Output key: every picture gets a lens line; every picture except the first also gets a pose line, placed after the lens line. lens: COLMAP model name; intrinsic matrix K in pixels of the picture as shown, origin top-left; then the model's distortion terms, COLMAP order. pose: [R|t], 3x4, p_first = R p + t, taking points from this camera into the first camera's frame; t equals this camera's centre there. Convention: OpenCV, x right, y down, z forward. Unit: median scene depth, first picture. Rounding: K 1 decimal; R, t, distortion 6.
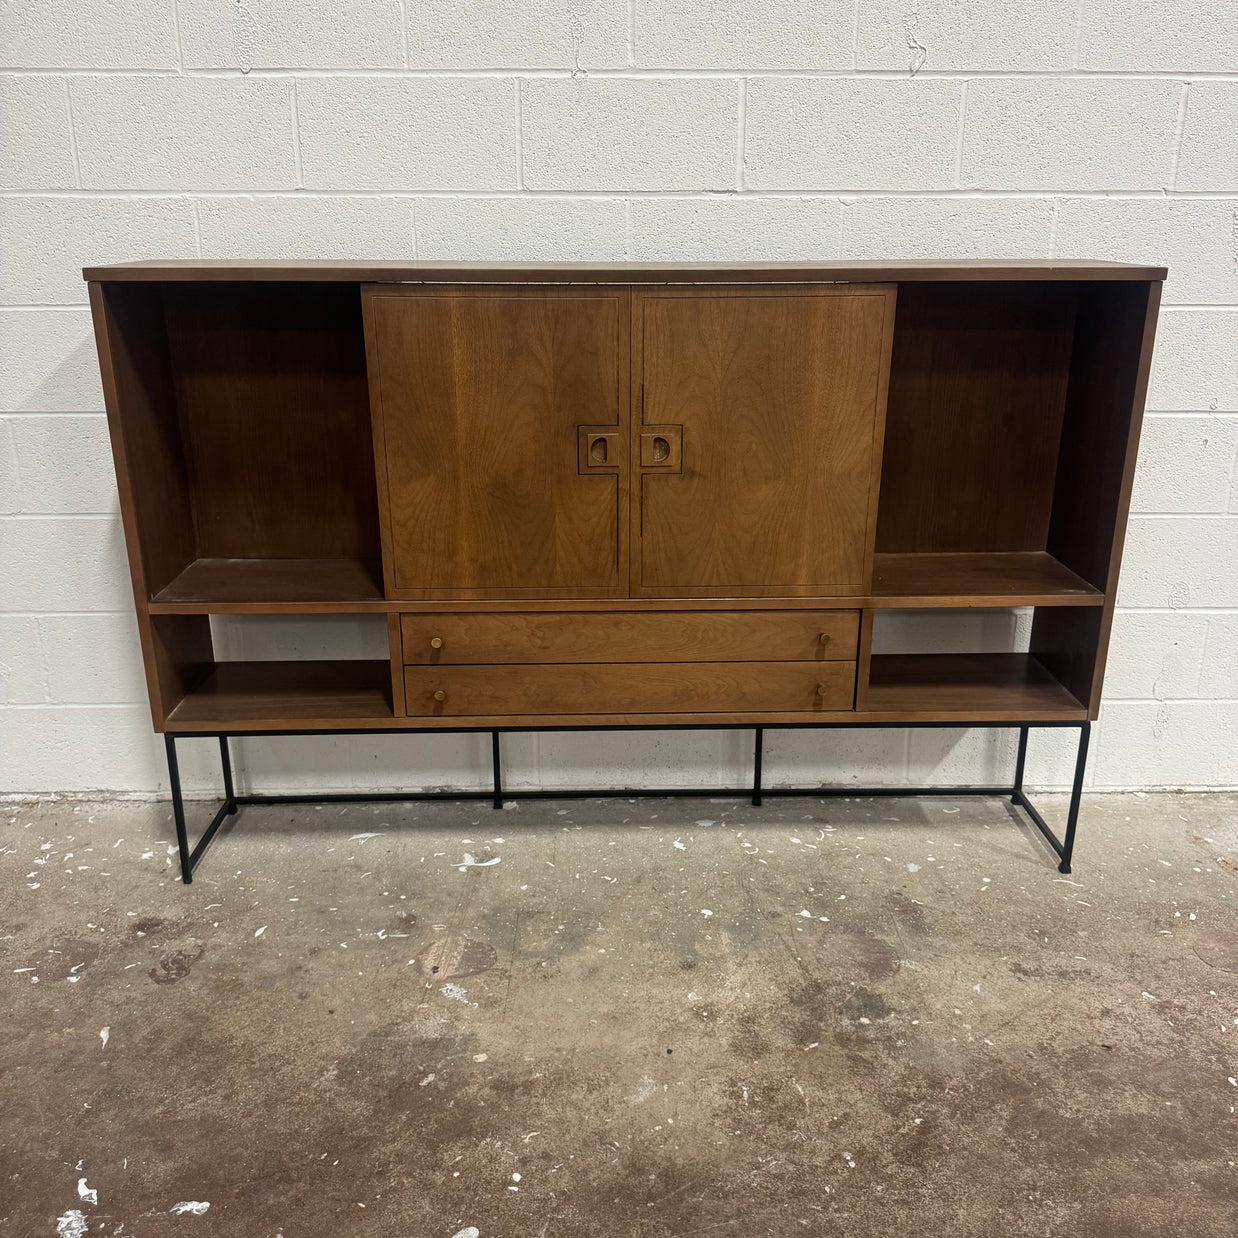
lens RADIAL K [[1146.7, 0, 622.1], [0, 1146.7, 620.2], [0, 0, 1]] dist [0.133964, -0.243055]
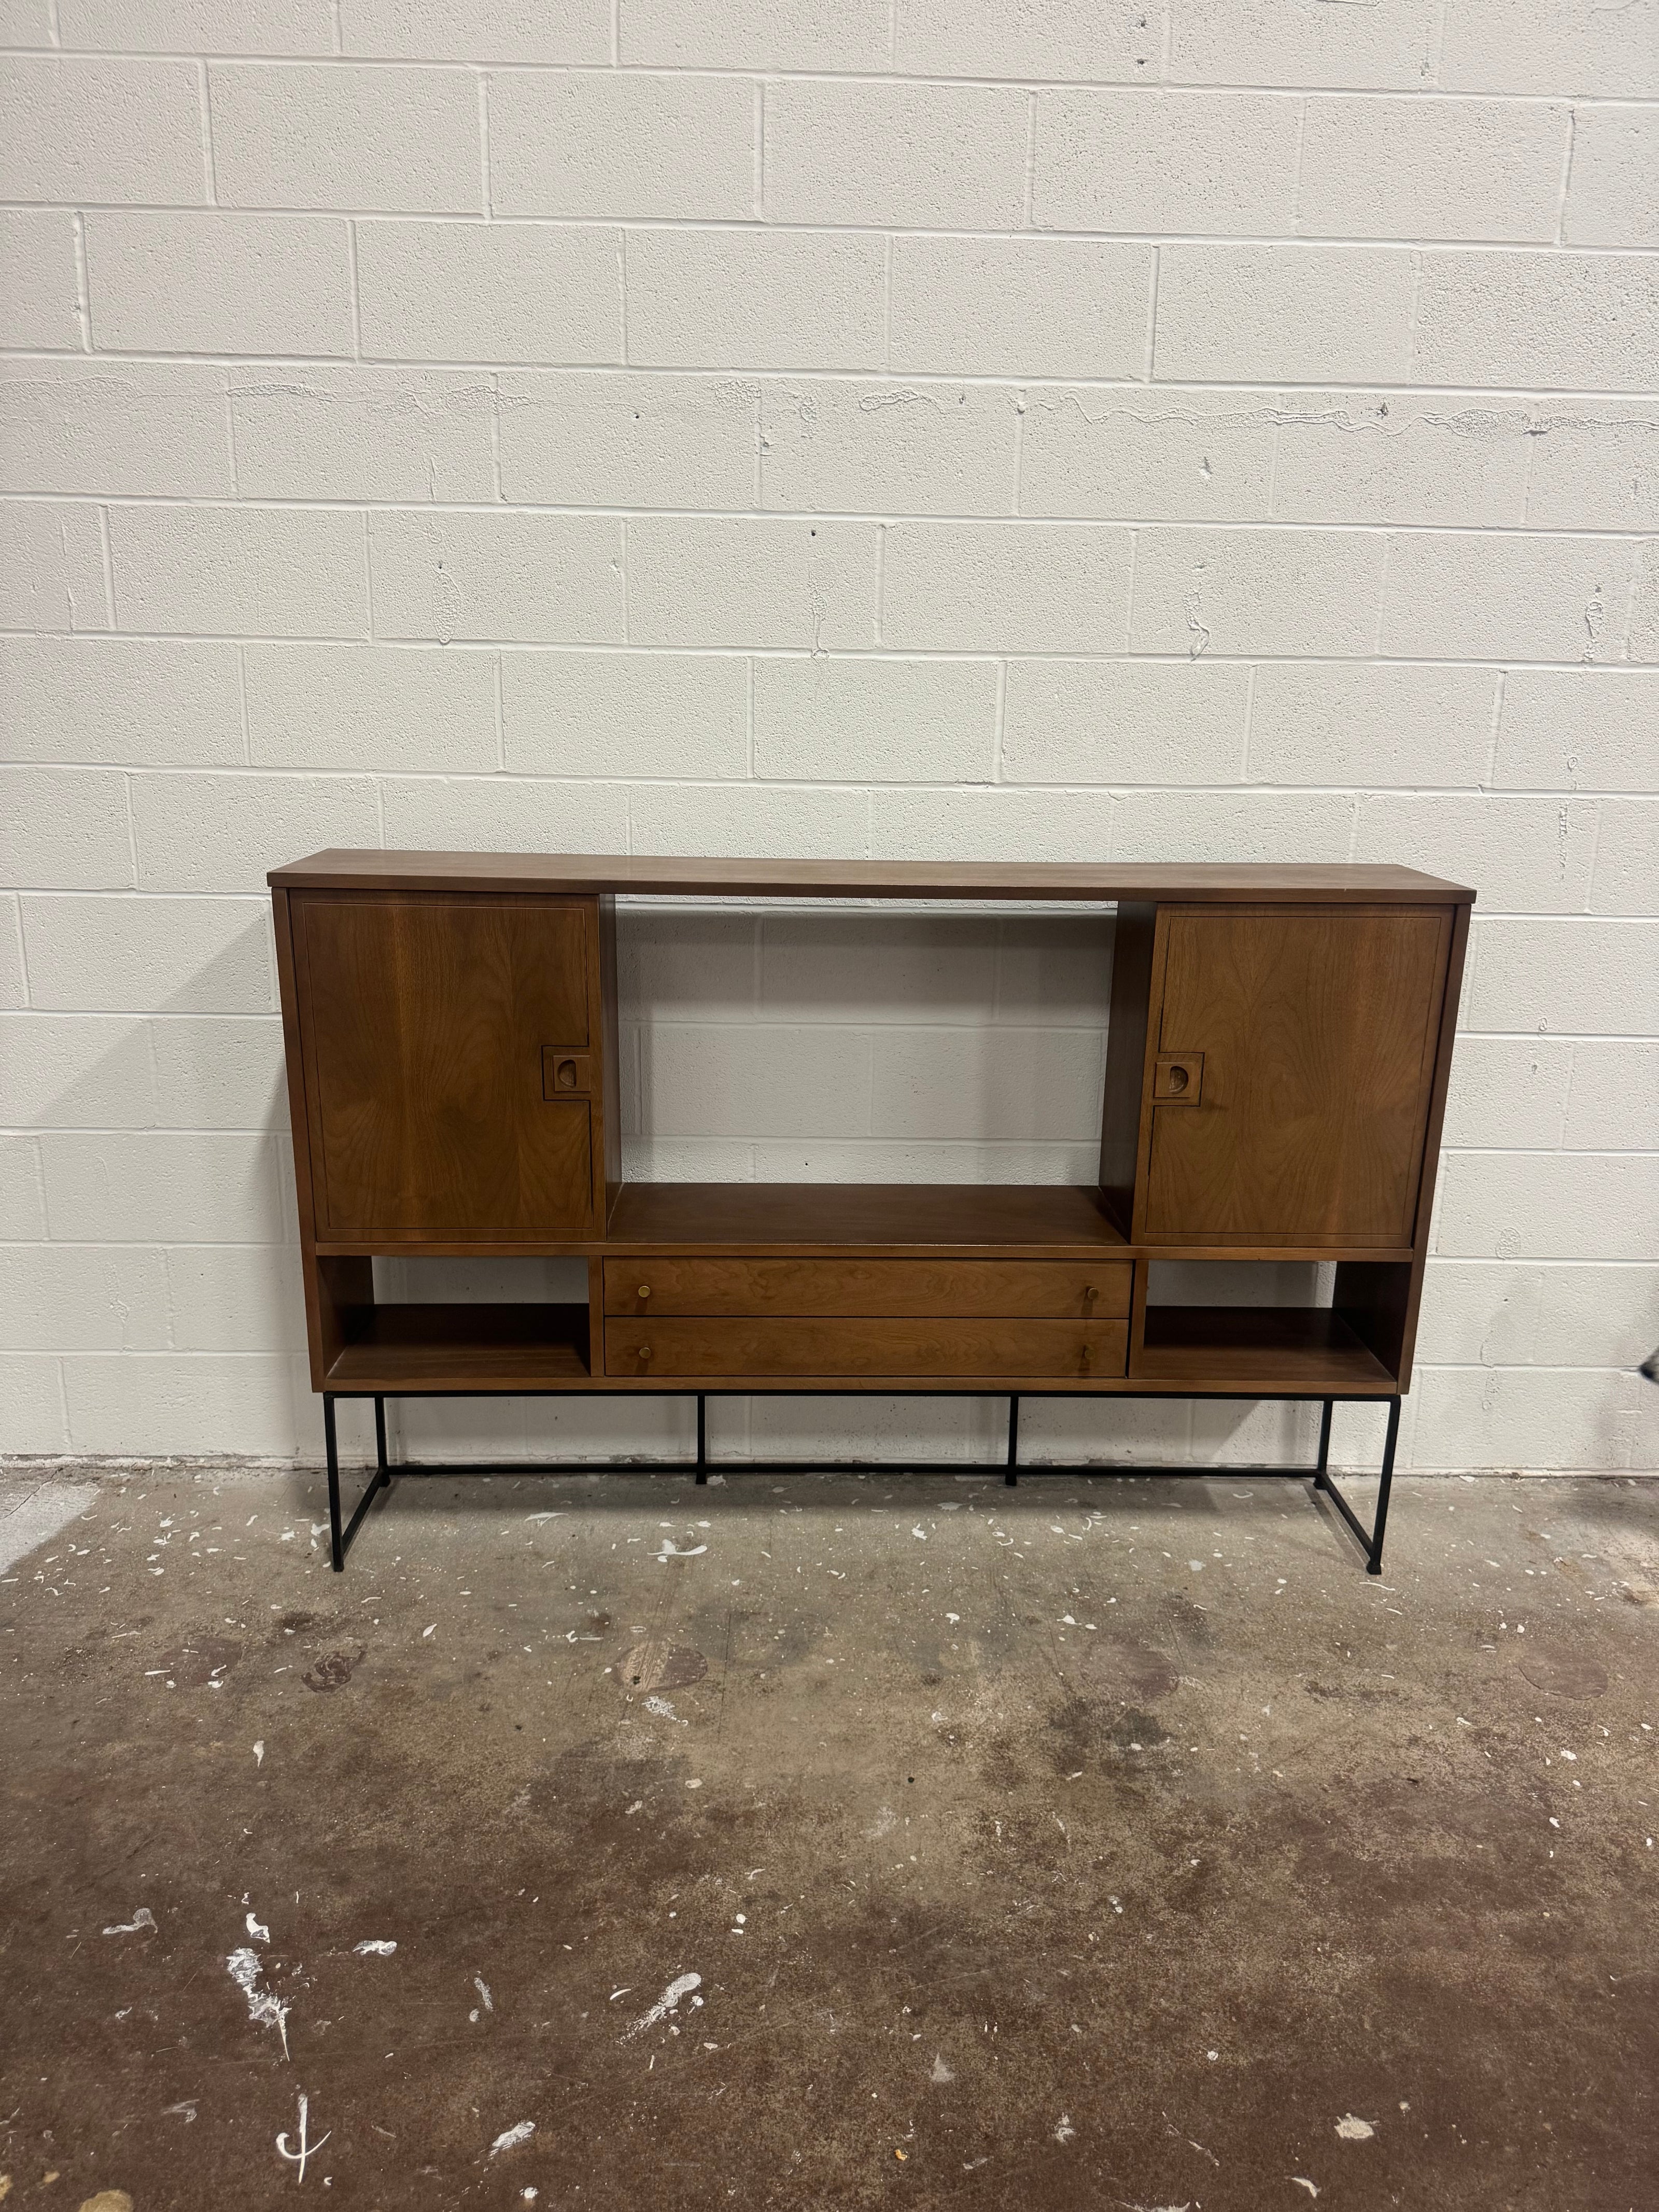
lens RADIAL K [[1535.3, 0, 835.9], [0, 1535.3, 1106.8], [0, 0, 1]] dist [0.125667, -0.234841]
pose [[0.999836, 0.016912, 0.006541, -0.026932], [-0.016447, 0.997710, -0.065612, -0.045362], [-0.007636, 0.065493, 0.997824, -0.165457]]
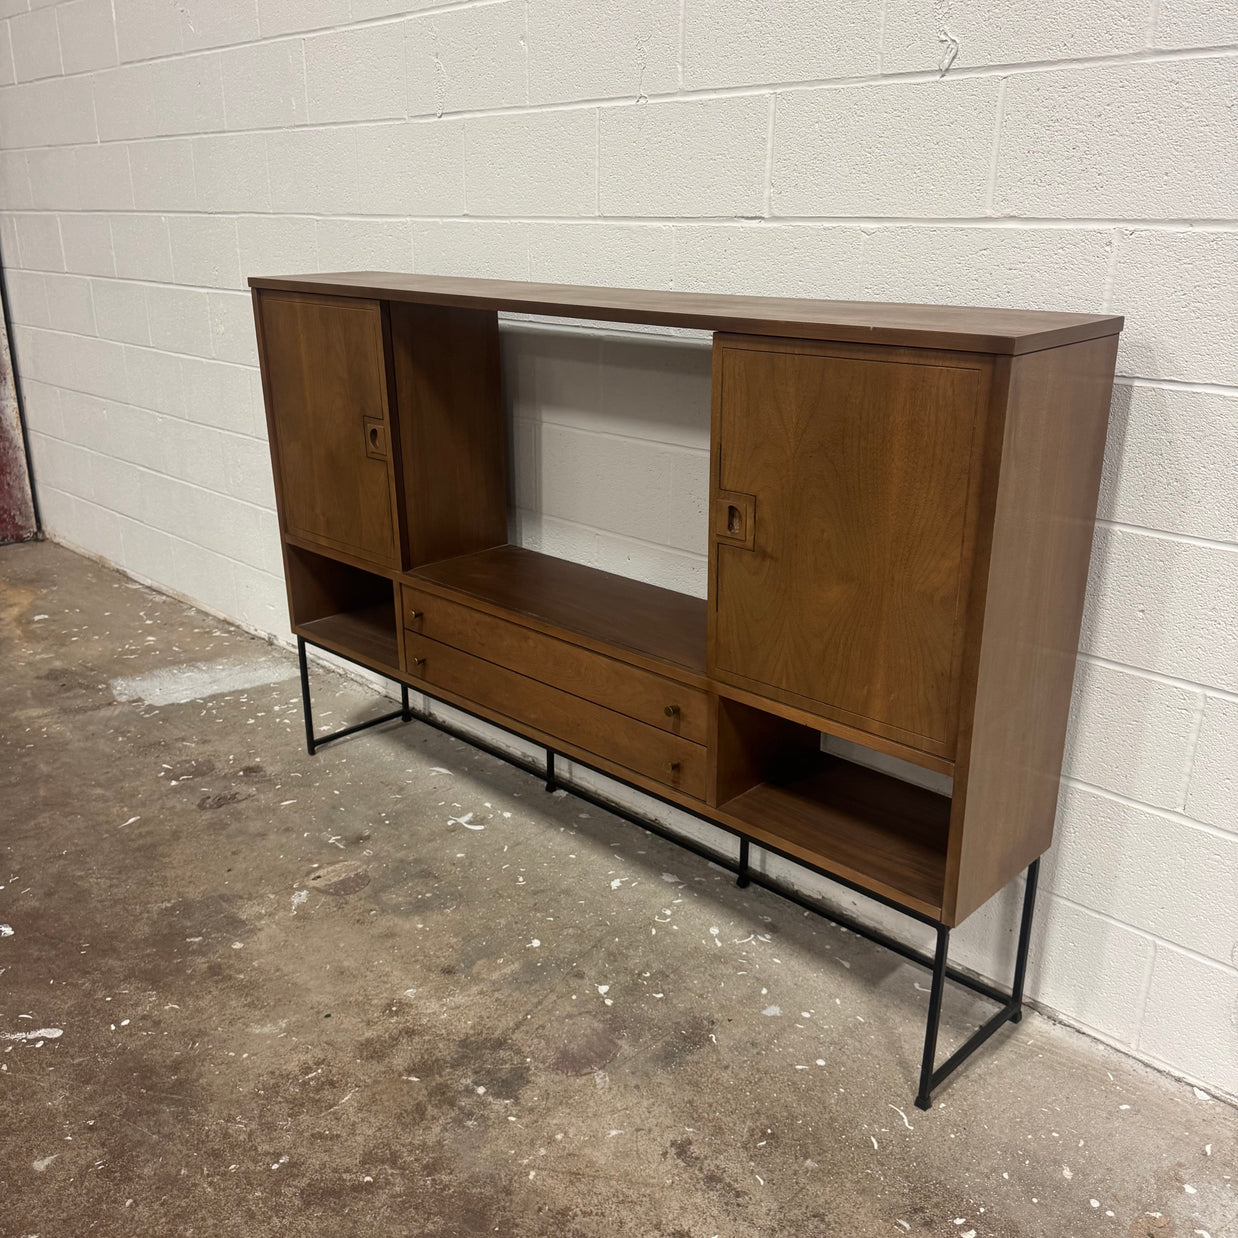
lens RADIAL K [[1148.8, 0, 619.0], [0, 1148.8, 619.0], [0, 0, 1]] dist [0.106787, -0.180307]
pose [[0.697854, 0.238187, -0.675475, 0.751520], [-0.230924, 0.967547, 0.102603, -0.140324], [0.677993, 0.084381, 0.730209, 0.304429]]
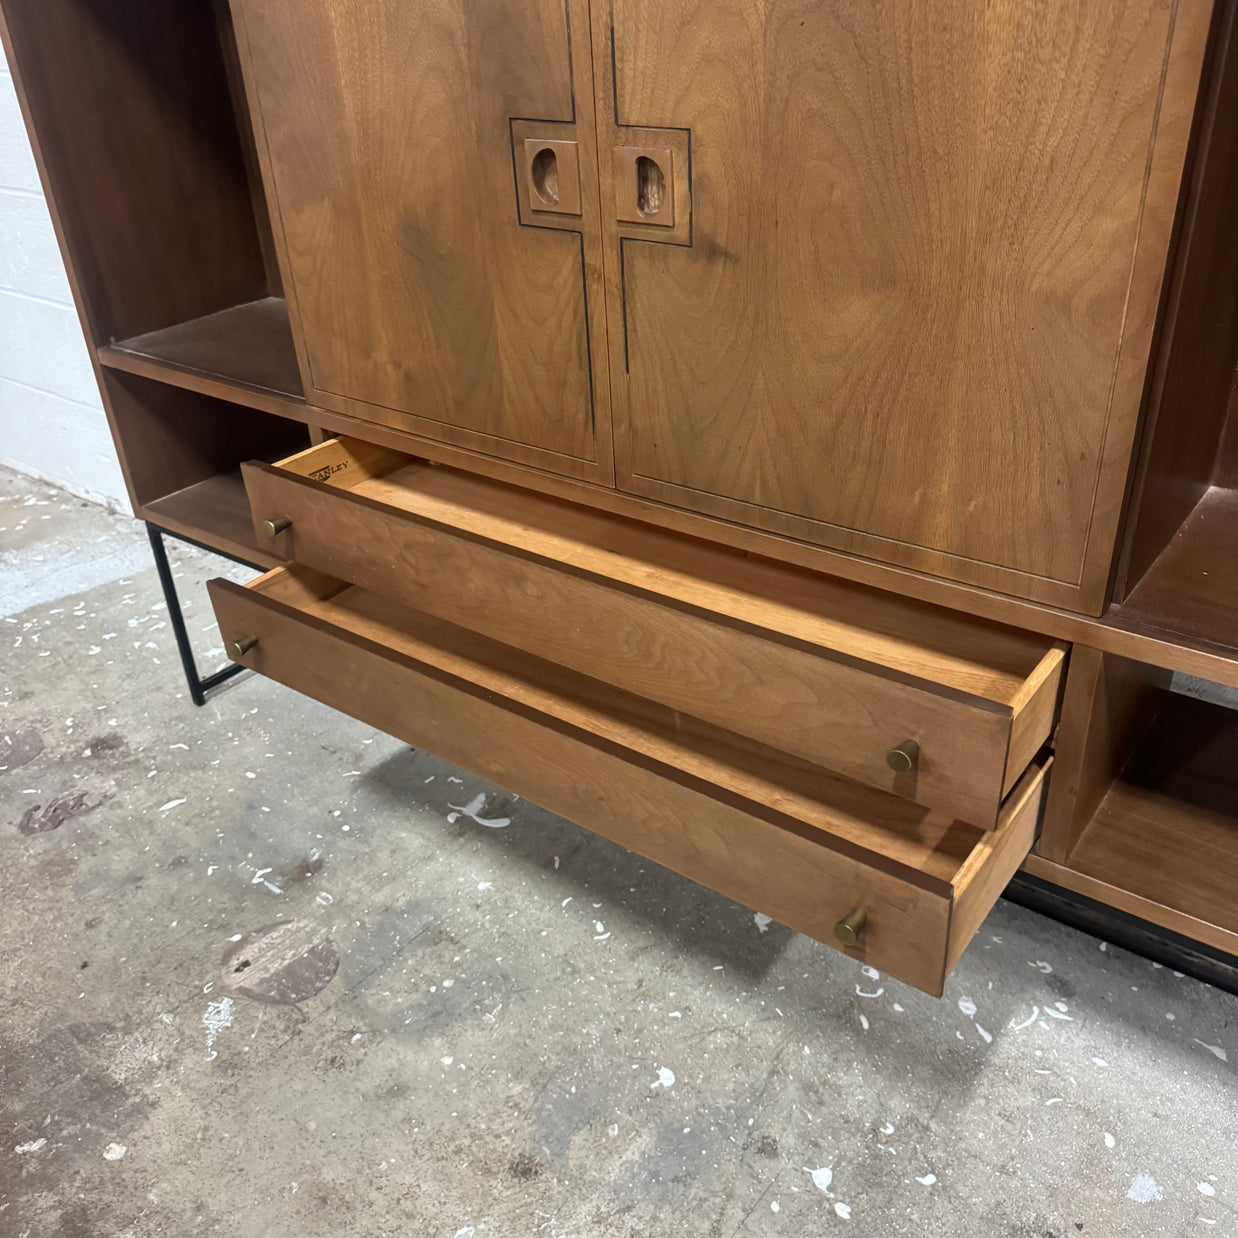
lens RADIAL K [[1176.1, 0, 614.1], [0, 1176.1, 610.1], [0, 0, 1]] dist [0.017216, -0.015564]
pose [[0.775680, 0.284845, -0.563190, 0.315743], [-0.161939, 0.952310, 0.258613, -0.102486], [0.609997, -0.109399, 0.784816, 0.584636]]
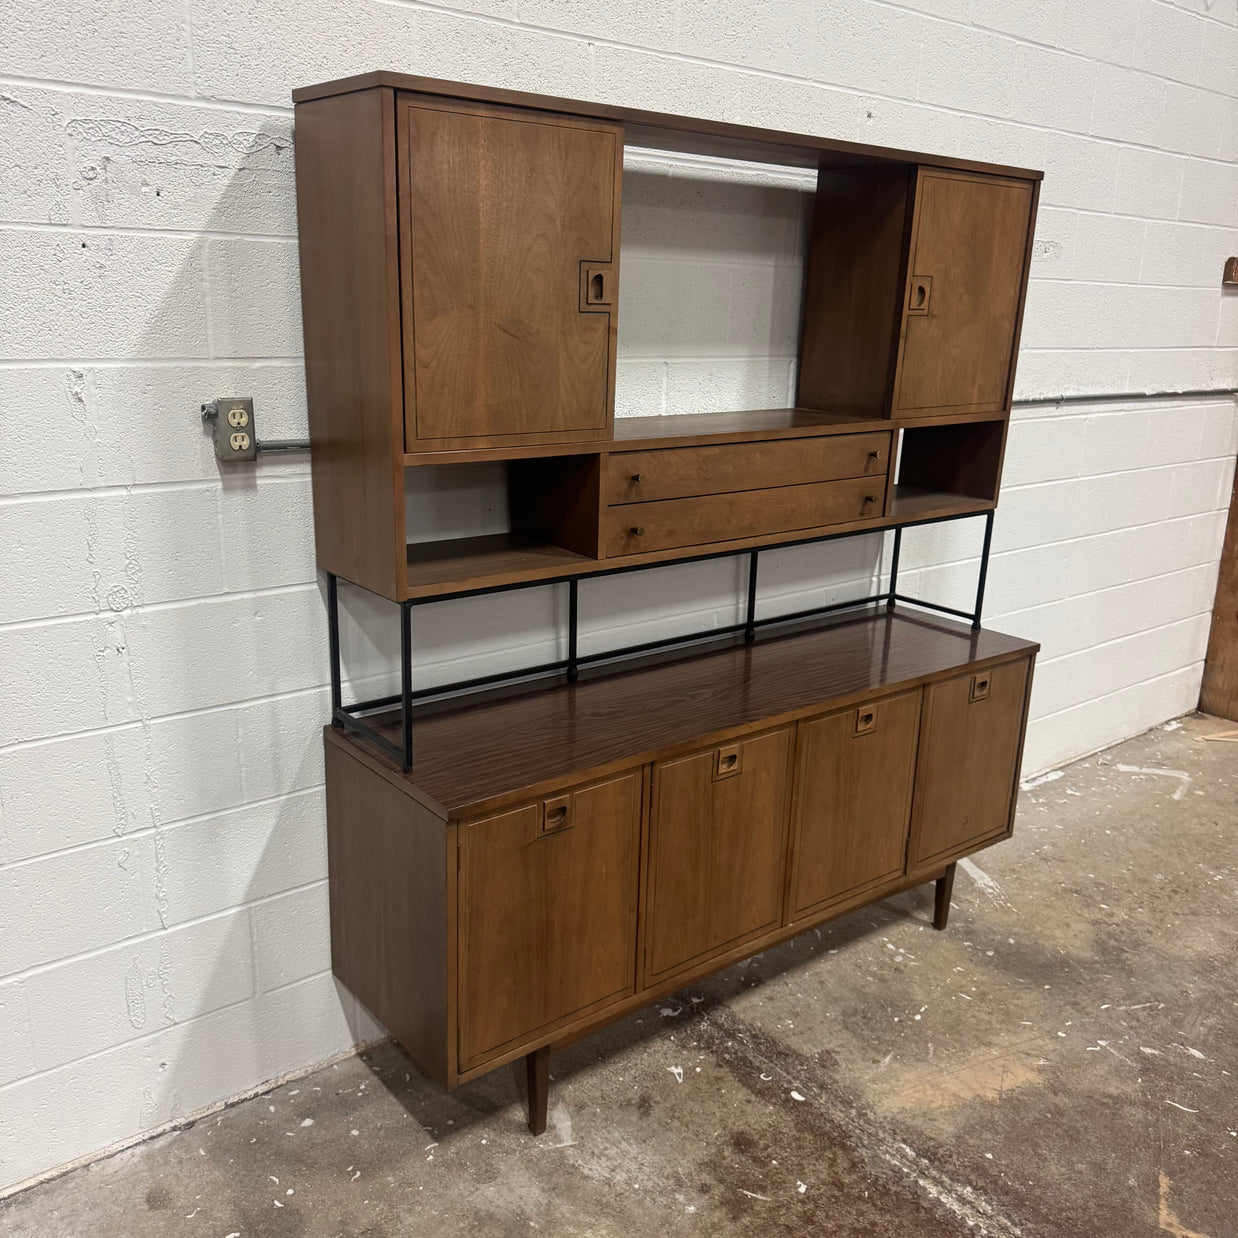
lens RADIAL K [[1148.8, 0, 619.0], [0, 1148.8, 619.0], [0, 0, 1]] dist [0.106787, -0.180307]
pose [[0.790337, -0.144647, 0.595353, -0.825191], [0.171141, 0.985172, 0.012166, 0.129376], [-0.588285, 0.092274, 0.803372, 0.176422]]
